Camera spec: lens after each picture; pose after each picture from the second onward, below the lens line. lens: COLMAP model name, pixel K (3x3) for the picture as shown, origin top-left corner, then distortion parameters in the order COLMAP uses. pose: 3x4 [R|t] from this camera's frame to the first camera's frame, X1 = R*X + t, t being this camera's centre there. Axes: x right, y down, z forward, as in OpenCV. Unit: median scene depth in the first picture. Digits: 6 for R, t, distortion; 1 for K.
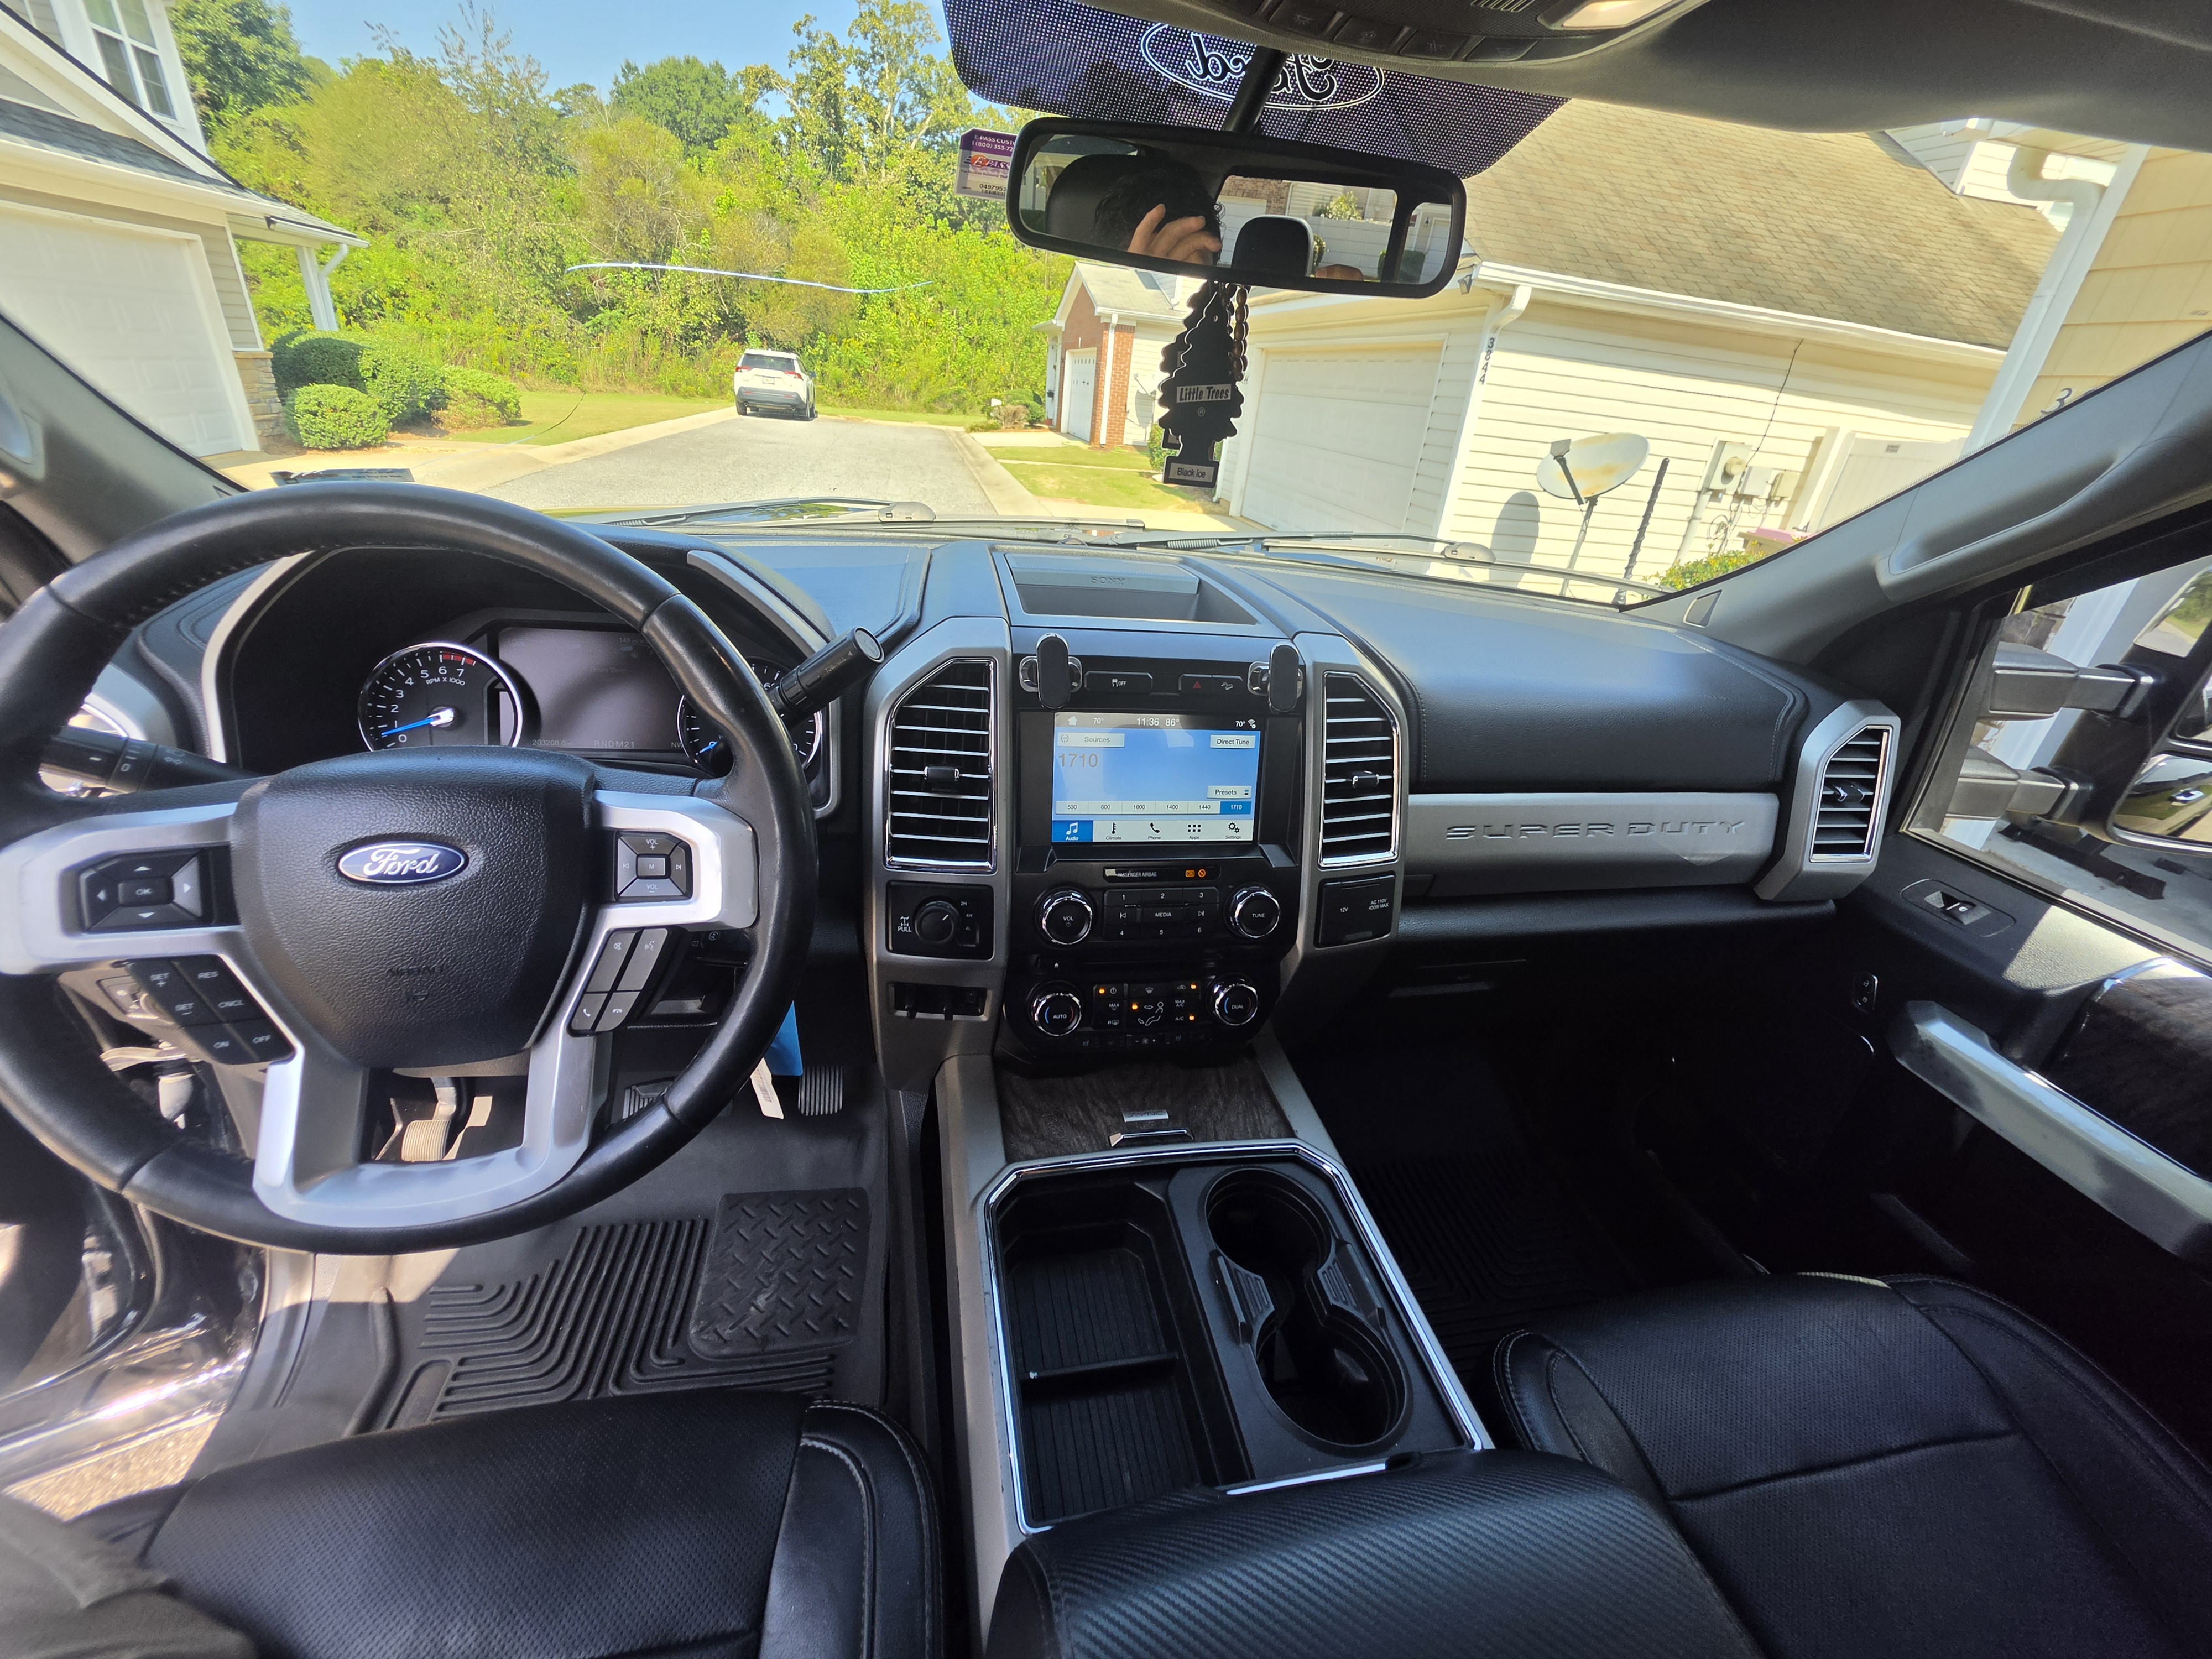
lens RADIAL K [[885.5, 0, 1118.4], [0, 885.5, 839.7], [0, 0, 1]] dist [-0.003499, -0.000298]
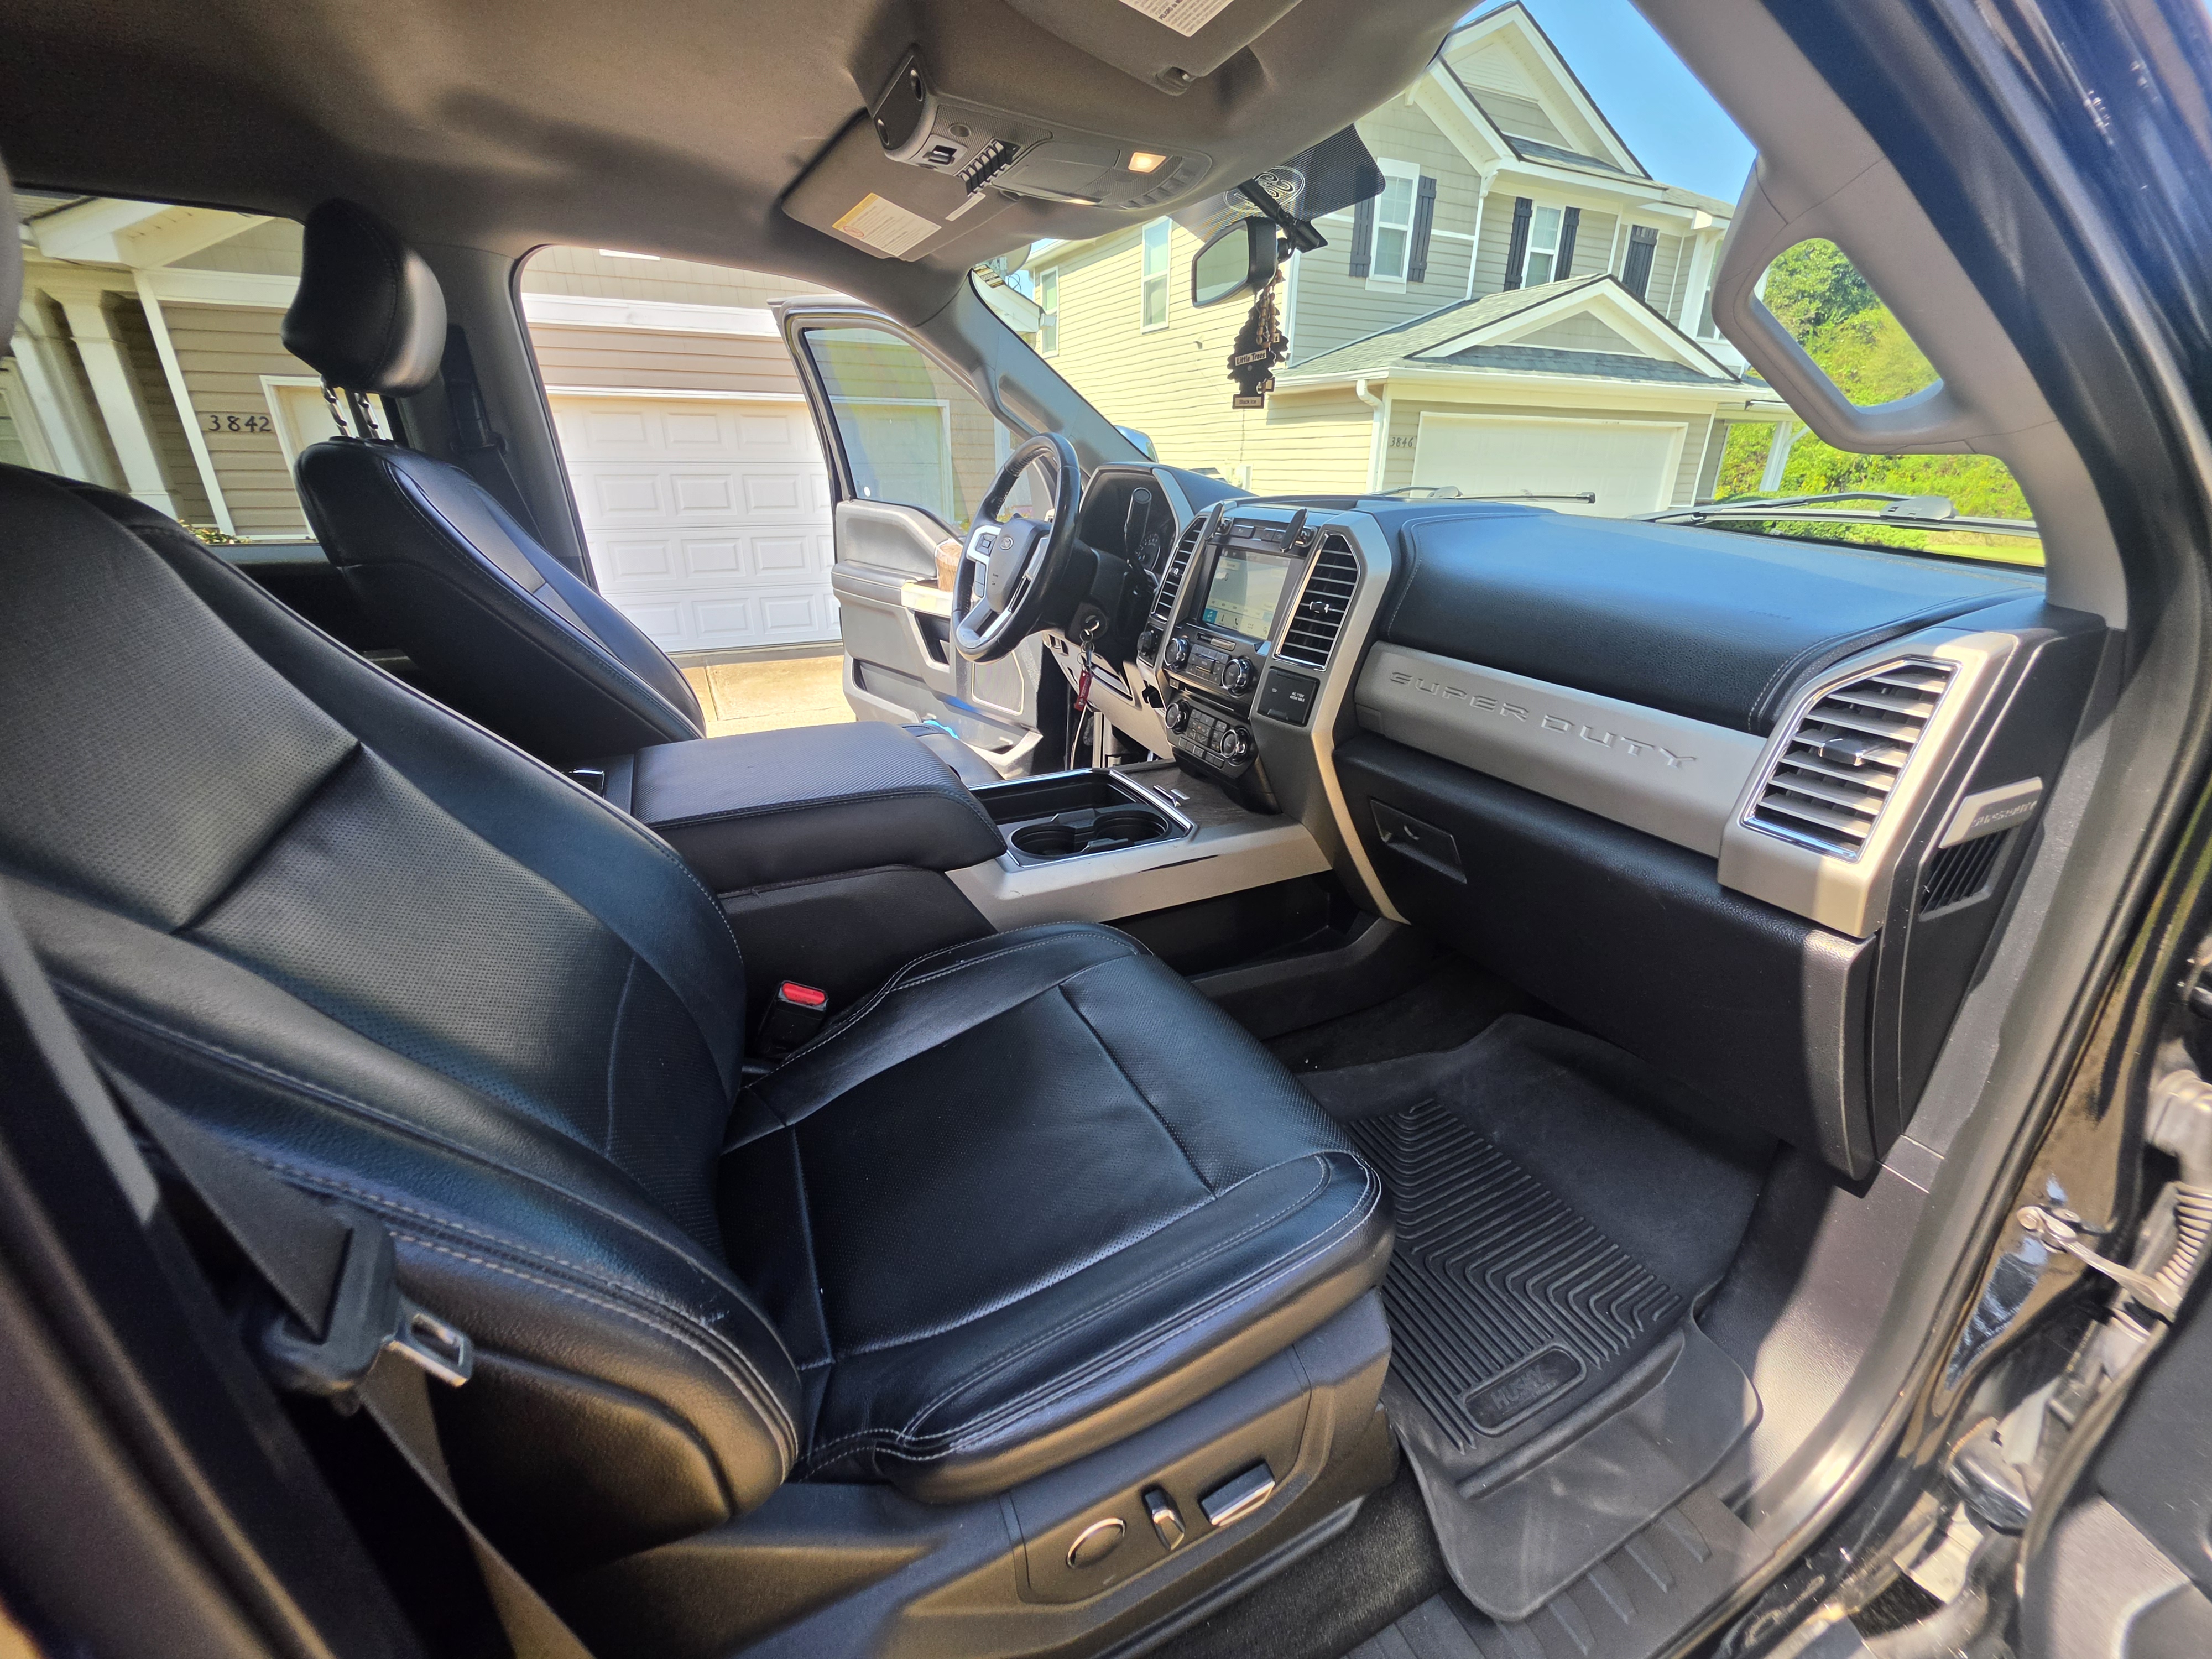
lens RADIAL K [[885.5, 0, 1128.5], [0, 885.5, 815.3], [0, 0, 1]] dist [-0.003499, -0.000298]
pose [[0.258810, 0.262533, -0.929566, 1.668241], [-0.421363, 0.896649, 0.135920, 0.176520], [0.869178, 0.356507, 0.342684, 0.401355]]
